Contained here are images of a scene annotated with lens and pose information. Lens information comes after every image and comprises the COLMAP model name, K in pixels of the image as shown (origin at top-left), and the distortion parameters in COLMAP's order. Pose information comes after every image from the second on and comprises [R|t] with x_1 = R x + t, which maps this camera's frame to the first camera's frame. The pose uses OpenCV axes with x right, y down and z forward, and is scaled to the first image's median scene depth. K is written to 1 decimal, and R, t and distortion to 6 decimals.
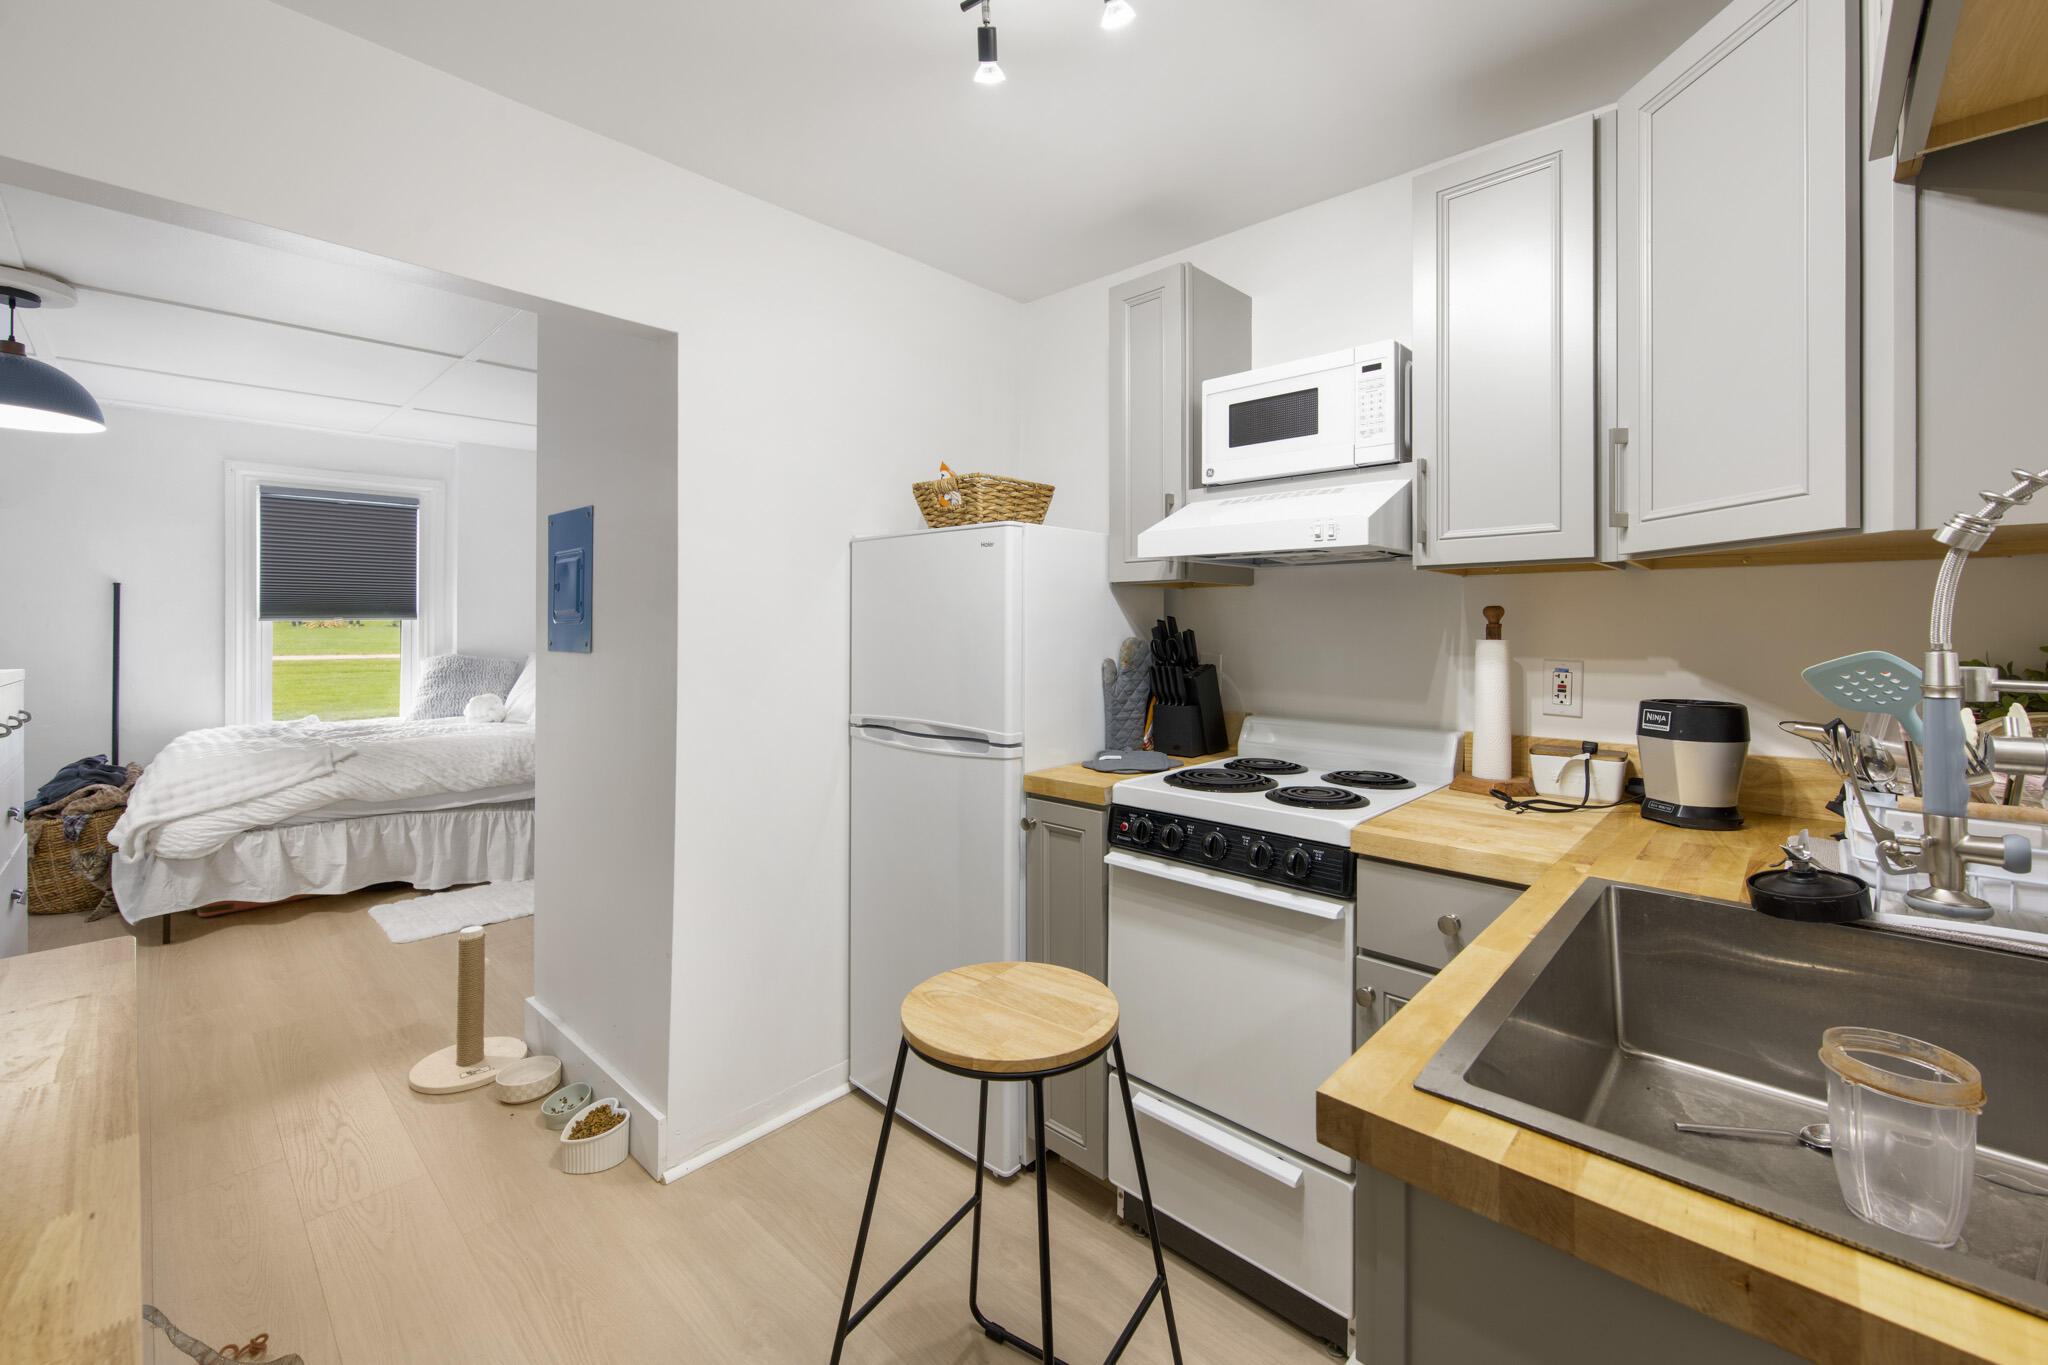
lens RADIAL K [[827.8, 0, 1034.7], [0, 827.8, 623.9], [0, 0, 1]] dist [-0.000315, 0.000644]
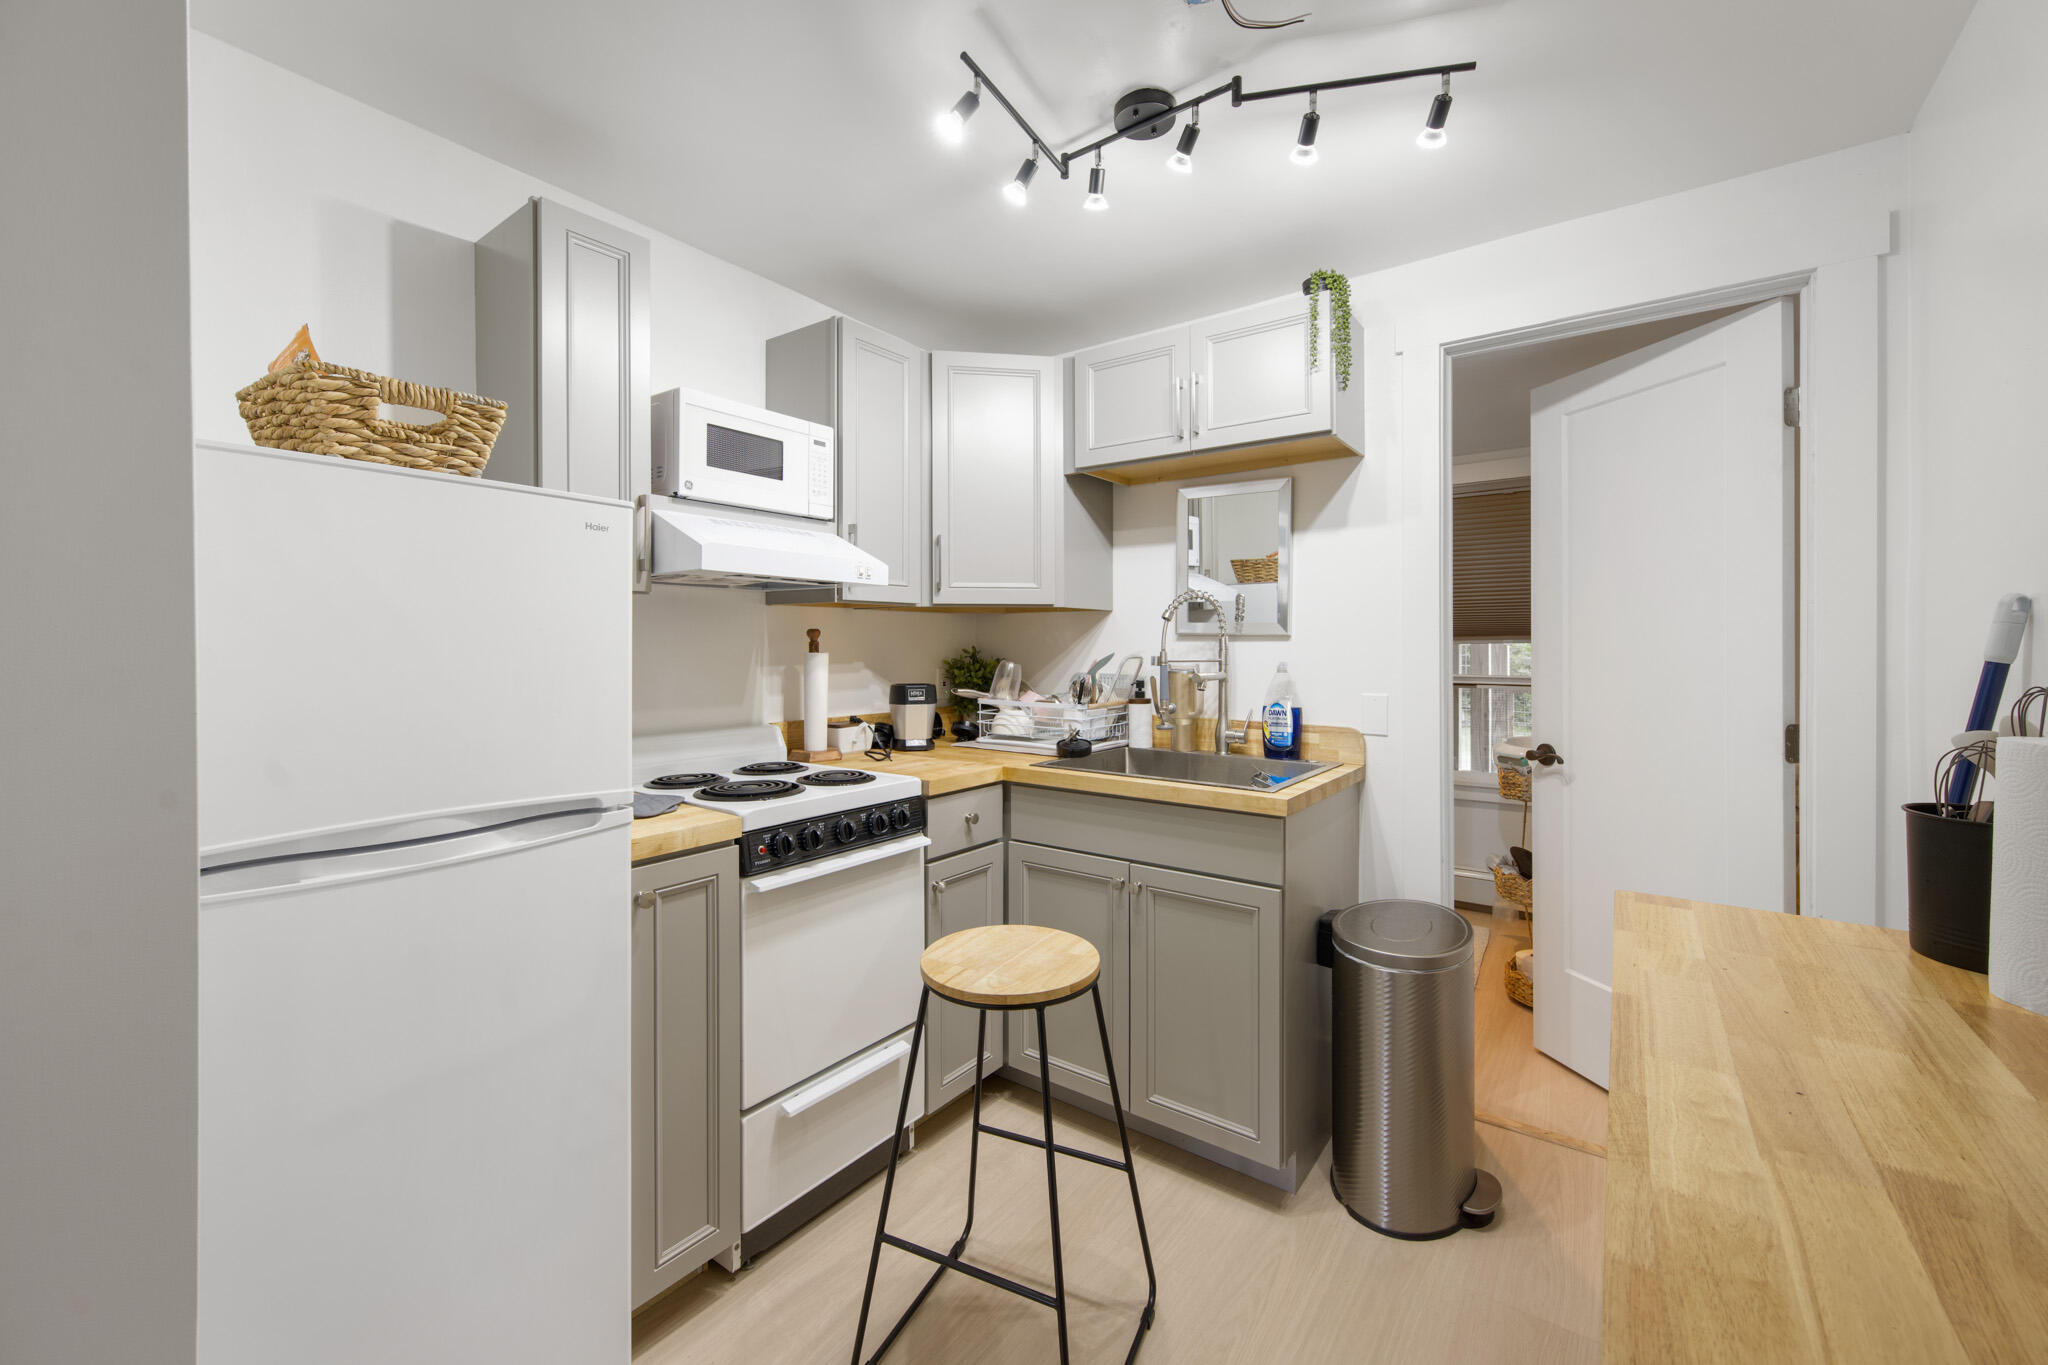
lens RADIAL K [[827.8, 0, 1013.7], [0, 827.8, 645.6], [0, 0, 1]] dist [-0.000315, 0.000644]
pose [[-0.100948, -0.003005, 0.994887, -0.900643], [-0.004182, 0.999988, 0.002596, 0.001337], [-0.994883, -0.003899, -0.100959, 0.817790]]
